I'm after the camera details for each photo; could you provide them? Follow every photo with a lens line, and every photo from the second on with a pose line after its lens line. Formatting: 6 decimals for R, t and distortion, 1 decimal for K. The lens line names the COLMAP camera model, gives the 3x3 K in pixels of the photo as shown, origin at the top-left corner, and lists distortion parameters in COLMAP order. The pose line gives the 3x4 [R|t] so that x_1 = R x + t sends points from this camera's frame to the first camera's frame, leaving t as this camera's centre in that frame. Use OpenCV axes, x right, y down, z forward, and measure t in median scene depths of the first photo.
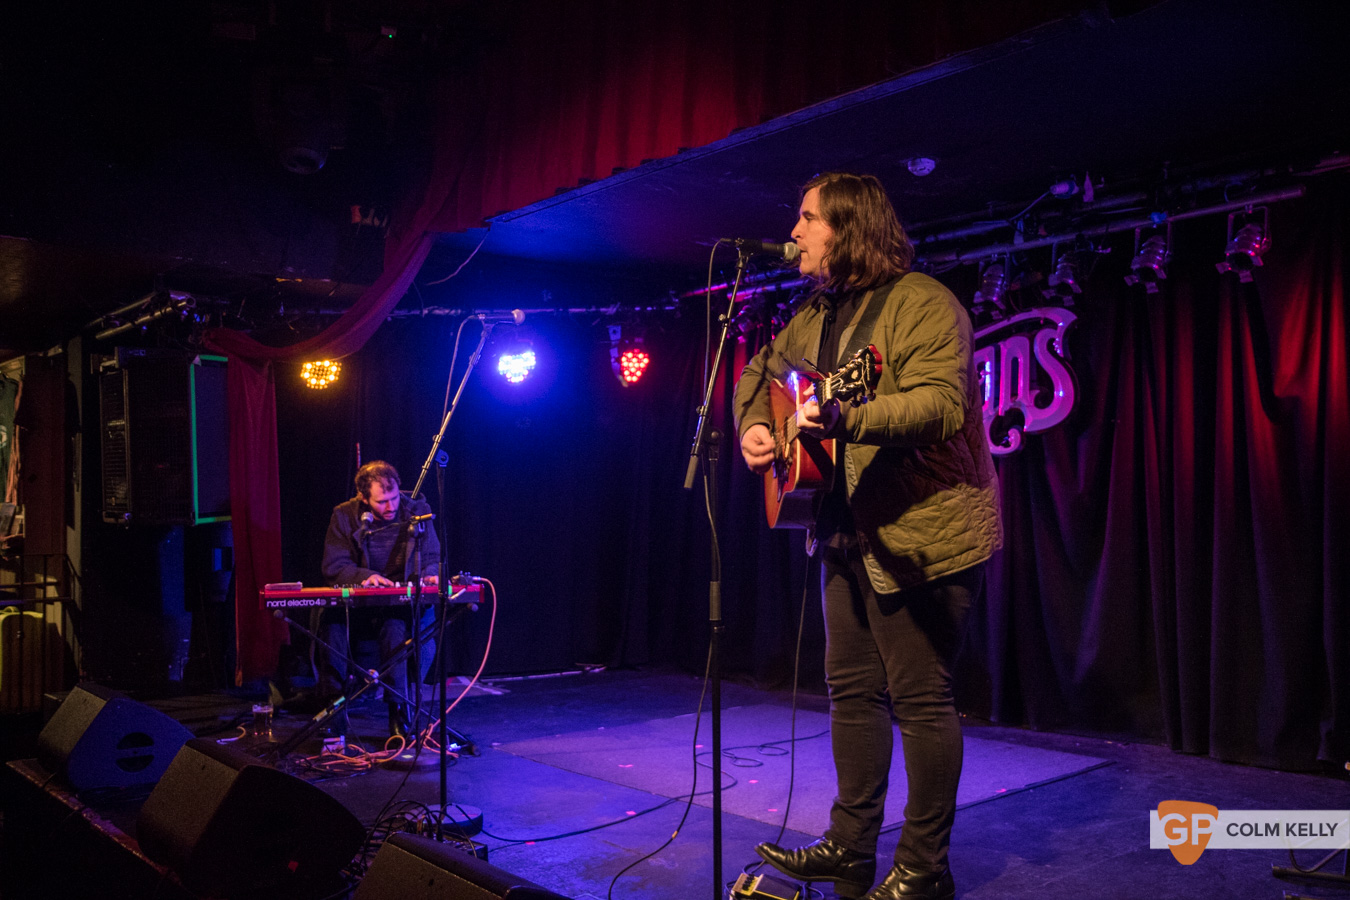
lens RADIAL K [[1200.0, 0, 685.1], [0, 1200.0, 462.2], [0, 0, 1]] dist [-0.050714, 0.088881]
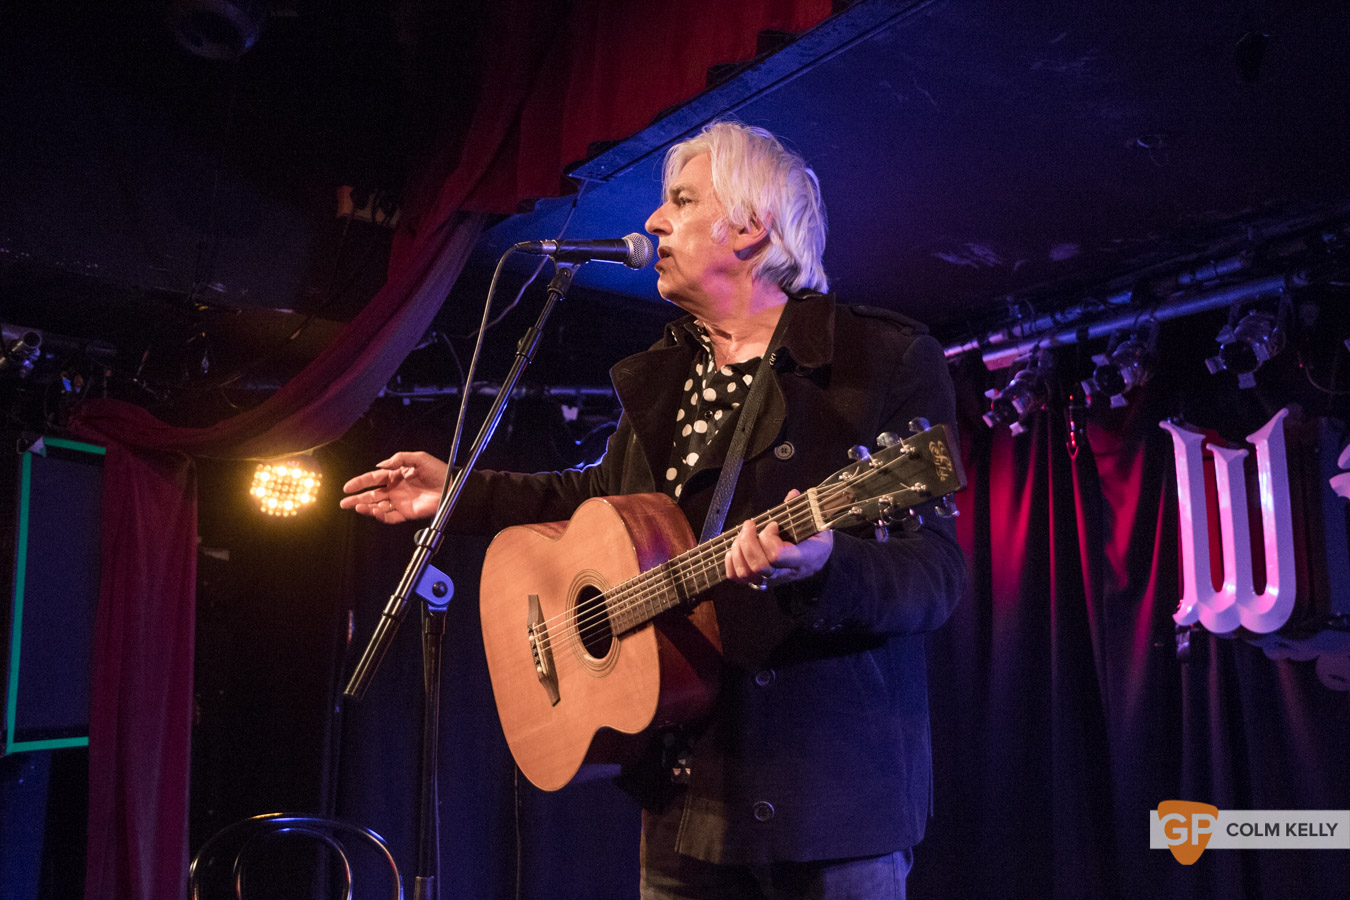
lens RADIAL K [[1418.4, 0, 685.7], [0, 1418.4, 450.3], [0, 0, 1]] dist [0.010485, 0.000000]
pose [[0.996427, -0.003367, -0.084391, -0.060731], [-0.009854, 0.987745, -0.155764, 0.015452], [0.083881, 0.156039, 0.984183, 0.394736]]
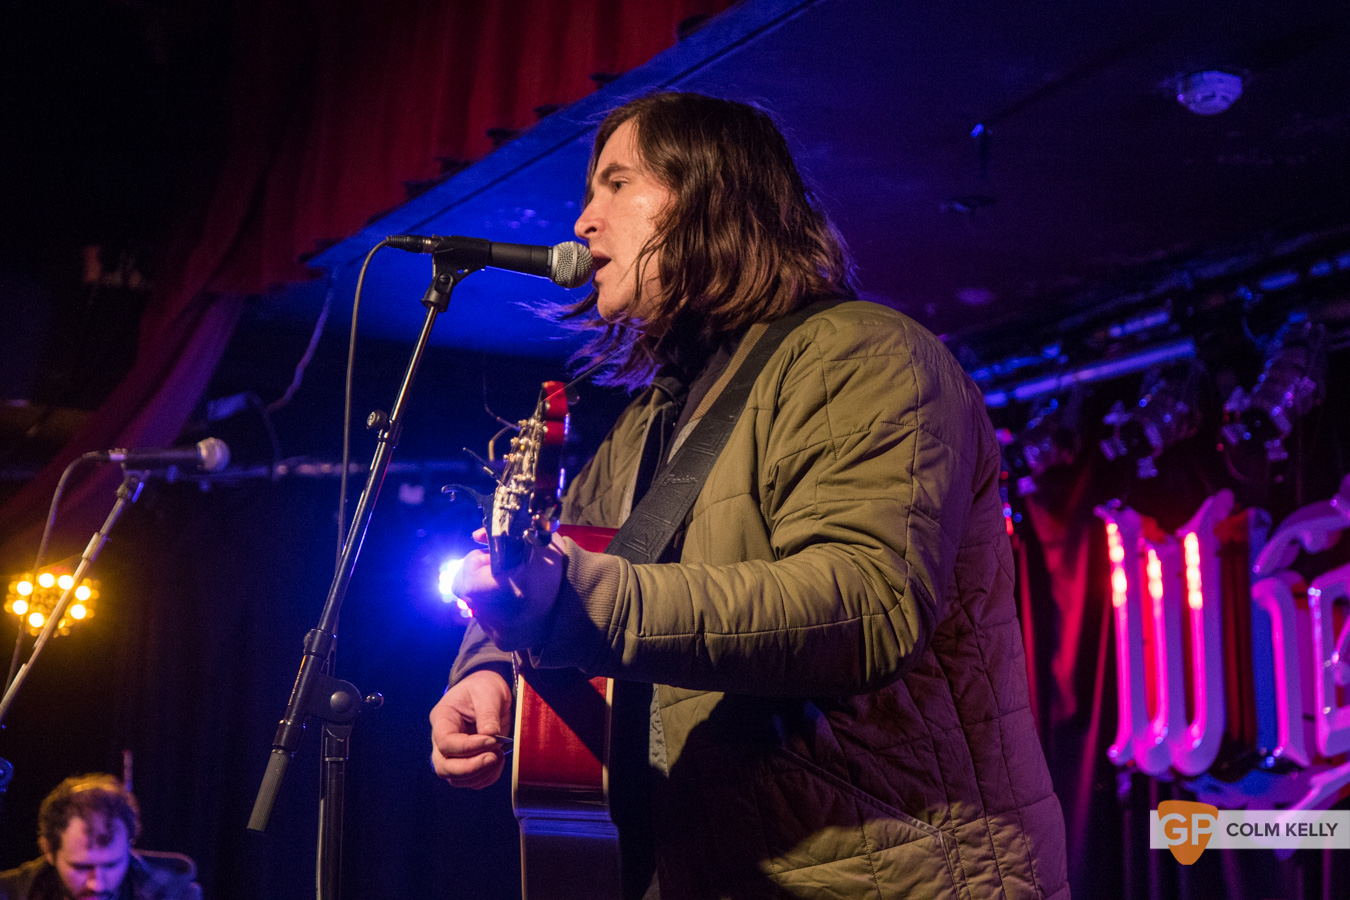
lens RADIAL K [[2483.1, 0, 694.2], [0, 2483.1, 469.2], [0, 0, 1]] dist [0.295083, 0.000000]
pose [[0.981180, -0.023036, -0.191715, 0.163514], [-0.003050, 0.990886, -0.134669, 0.008168], [0.193070, 0.132719, 0.972168, 0.086826]]
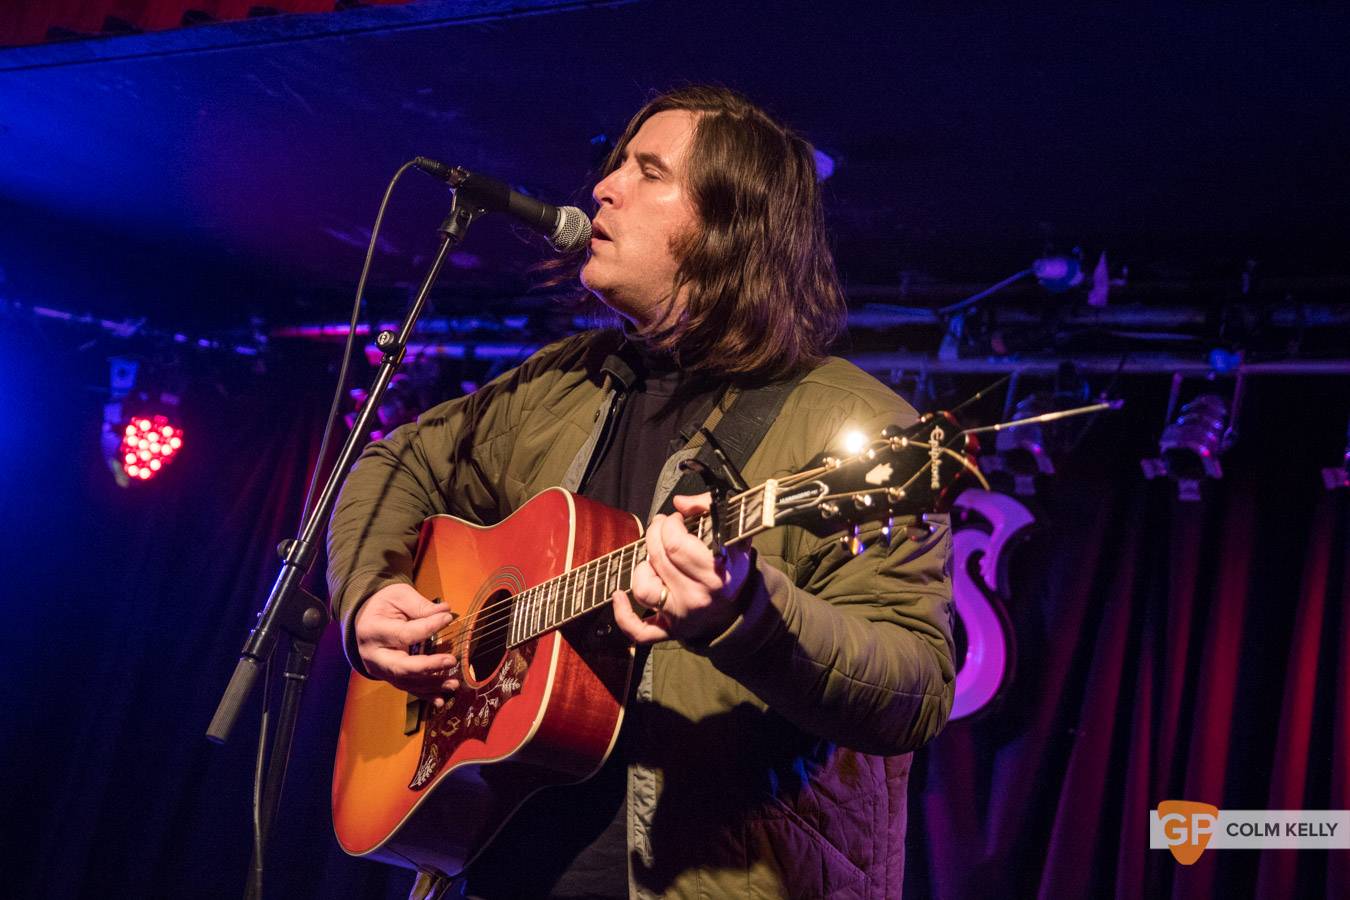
lens RADIAL K [[2054.0, 0, 682.9], [0, 2054.0, 471.6], [0, 0, 1]] dist [0.157458, 0.000000]
pose [[0.959163, 0.198177, 0.201824, -0.002694], [-0.175483, 0.976527, -0.124901, -0.002782], [-0.221839, 0.084384, 0.971425, 0.152321]]
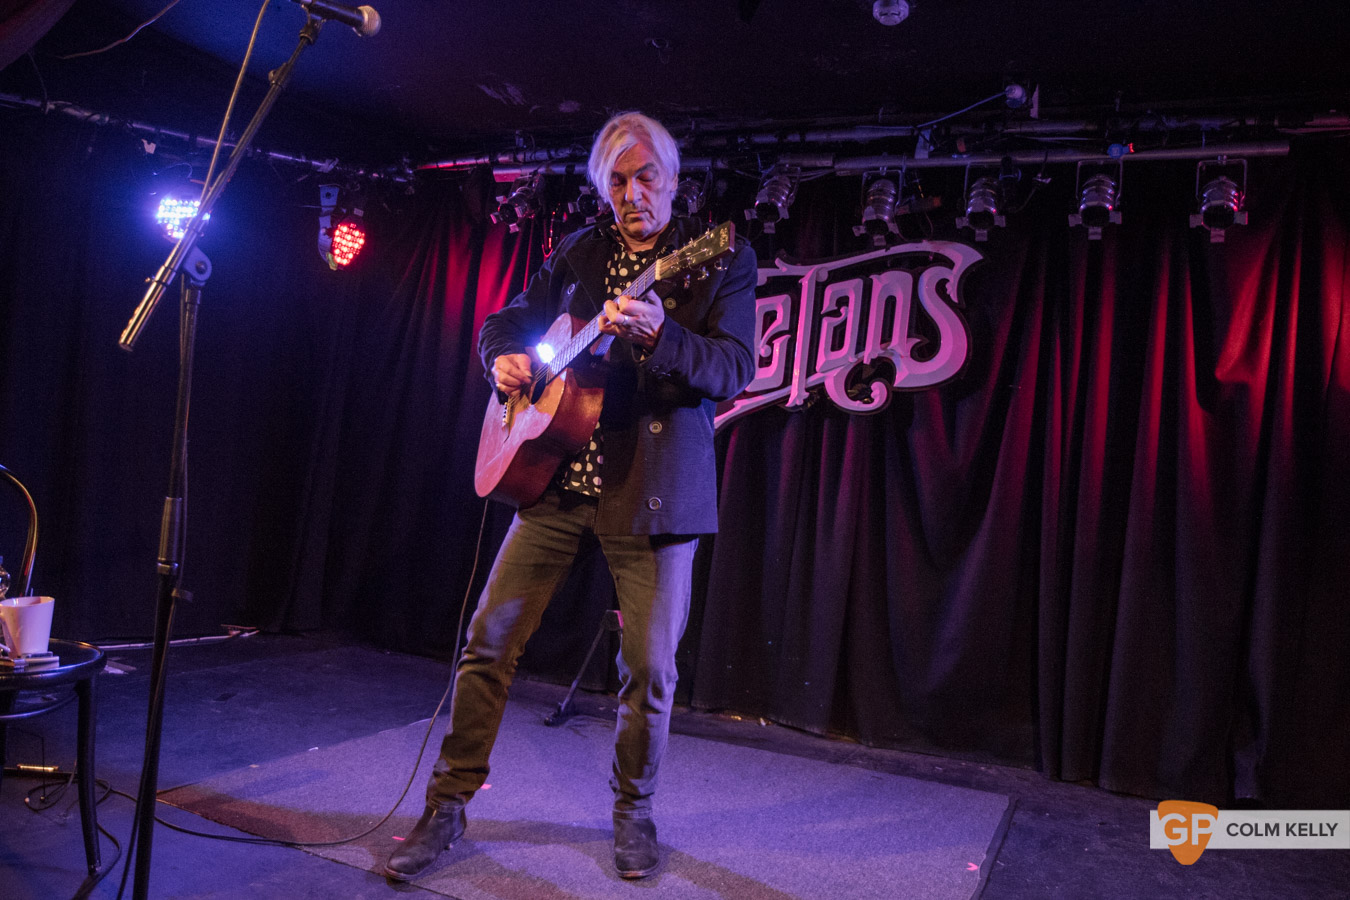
lens RADIAL K [[1034.9, 0, 693.3], [0, 1034.9, 459.2], [0, 0, 1]] dist [-0.115777, 0.103509]
pose [[0.904583, 0.095572, 0.415446, -0.129231], [-0.110703, 0.993776, 0.012426, 0.030131], [-0.411672, -0.057231, 0.909533, 0.402440]]
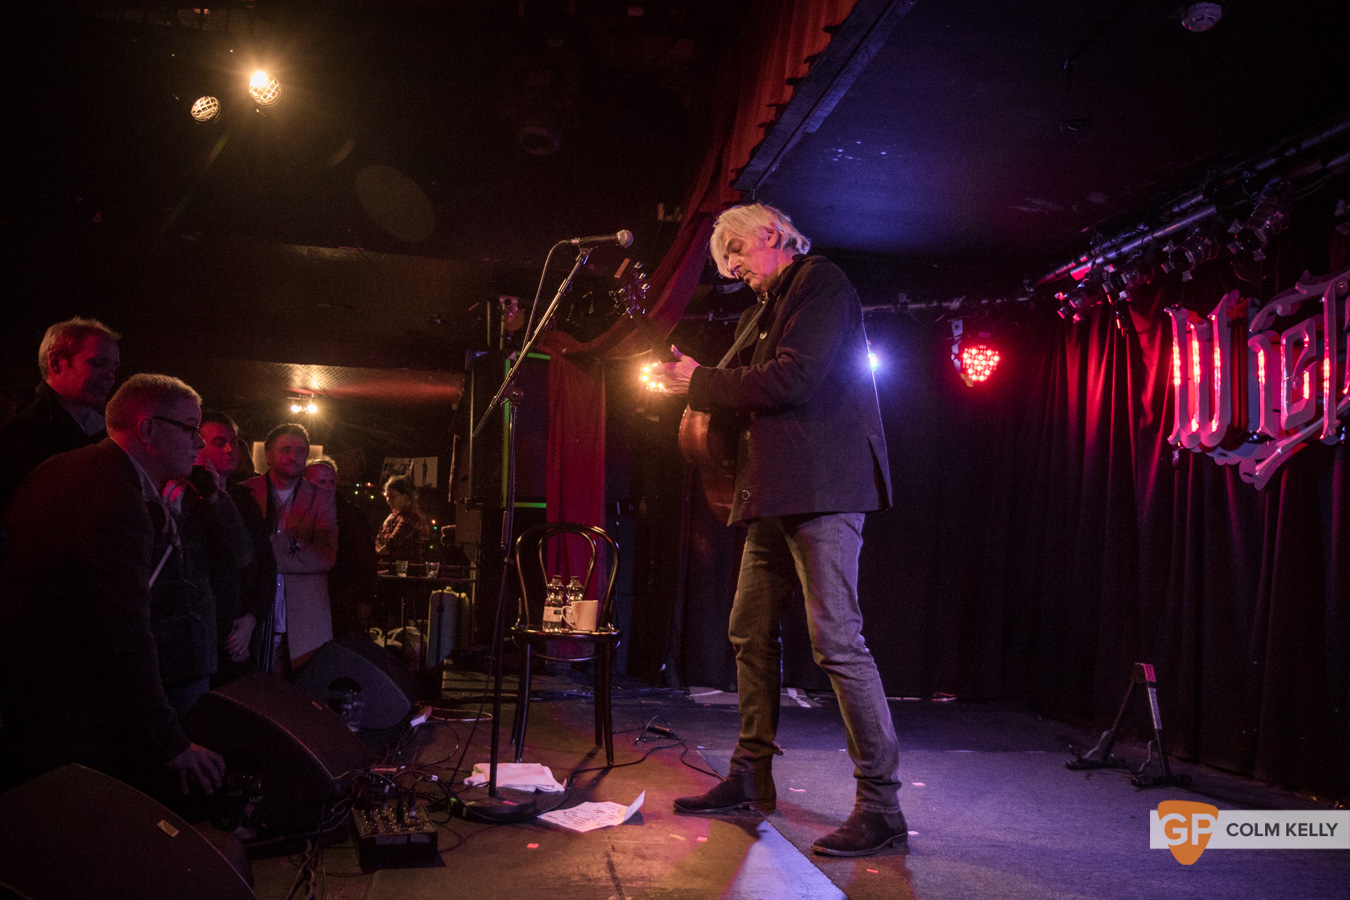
lens RADIAL K [[1034.9, 0, 678.0], [0, 1034.9, 462.3], [0, 0, 1]] dist [-0.115777, 0.103509]
pose [[0.856274, 0.003939, -0.516507, 0.210376], [-0.038061, 0.997734, -0.055490, 0.059834], [0.515118, 0.067173, 0.854483, 0.290058]]
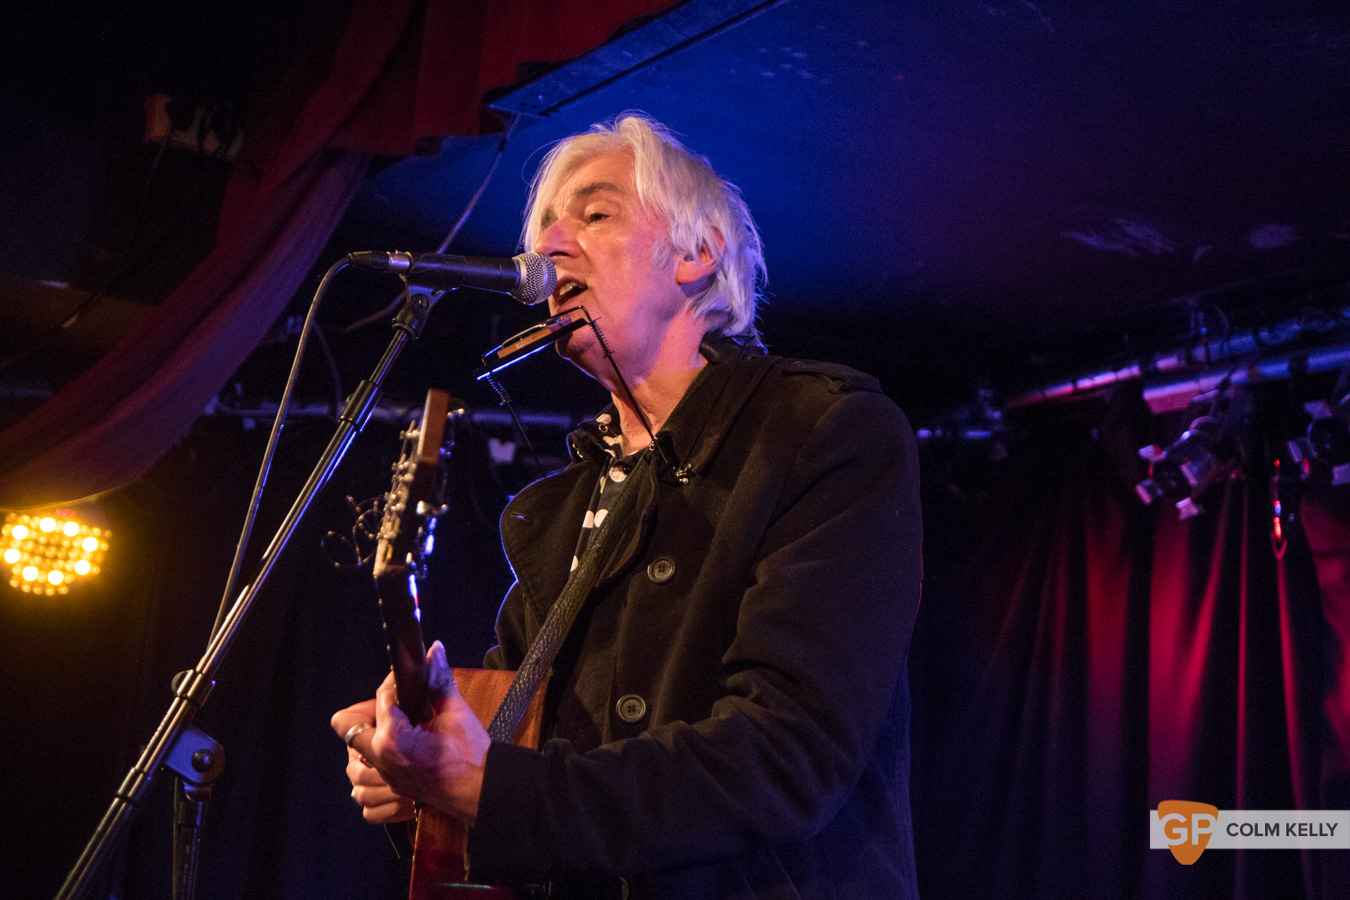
lens RADIAL K [[2301.4, 0, 688.8], [0, 2301.4, 451.0], [0, 0, 1]] dist [0.189658, 0.000000]
pose [[0.993150, 0.036656, -0.110949, -0.029488], [-0.054922, 0.984536, -0.166351, 0.006107], [0.103135, 0.171305, 0.979805, 0.352465]]
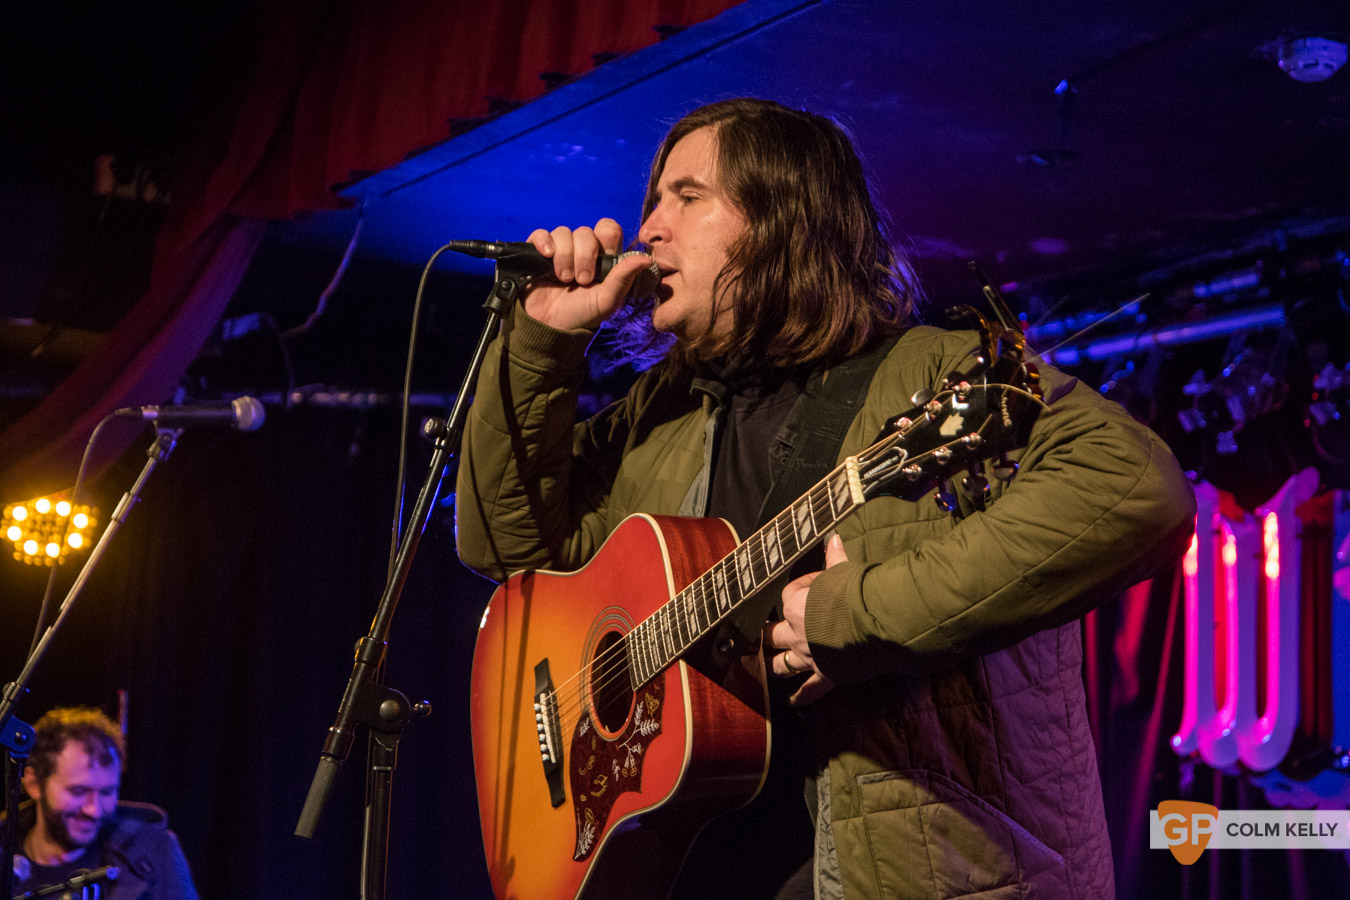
lens RADIAL K [[2766.9, 0, 683.2], [0, 2766.9, 461.9], [0, 0, 1]] dist [0.336928, 0.000000]
pose [[0.978482, 0.022244, -0.205131, 0.165074], [-0.043293, 0.994175, -0.098702, -0.008535], [0.201740, 0.105459, 0.973745, 0.039230]]
